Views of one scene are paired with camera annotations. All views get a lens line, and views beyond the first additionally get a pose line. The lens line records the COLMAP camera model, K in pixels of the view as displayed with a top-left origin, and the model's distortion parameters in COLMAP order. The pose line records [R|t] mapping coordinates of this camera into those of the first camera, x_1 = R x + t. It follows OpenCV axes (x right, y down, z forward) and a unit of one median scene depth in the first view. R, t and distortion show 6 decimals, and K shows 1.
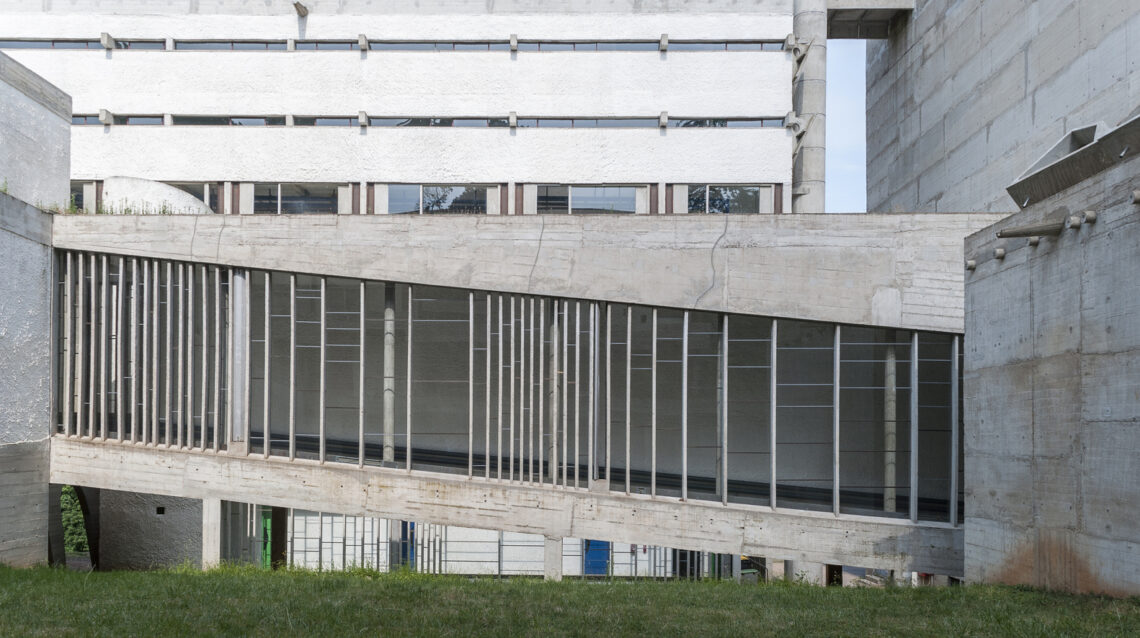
lens RADIAL K [[866.1, 0, 542.9], [0, 866.1, 431.8], [0, 0, 1]] dist [0.003235, -0.001800]
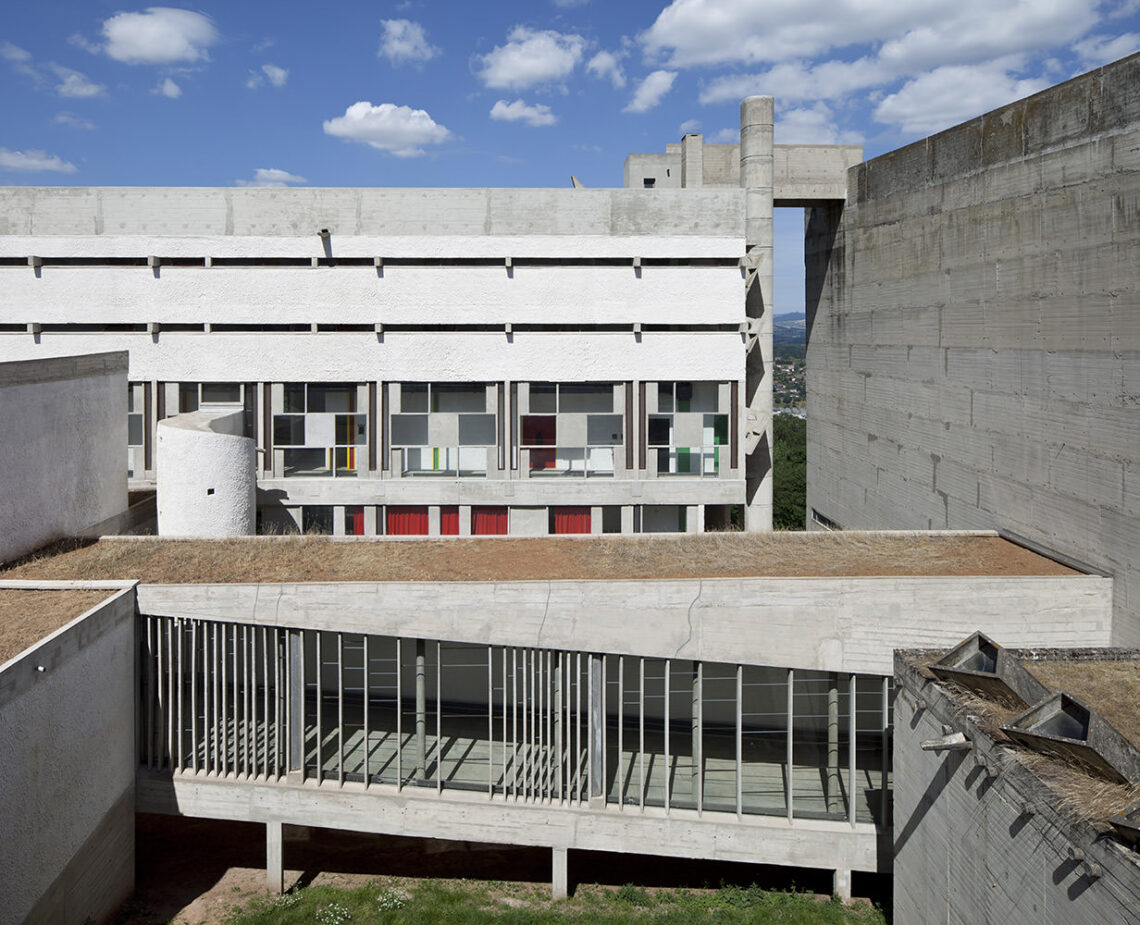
lens RADIAL K [[777.9, 0, 540.6], [0, 777.9, 333.8], [0, 0, 1]] dist [-0.006086, -0.001542]
pose [[0.999304, -0.007258, 0.036592, -0.048879], [0.006903, 0.999928, 0.009807, -0.604578], [-0.036660, -0.009548, 0.999282, -0.075788]]
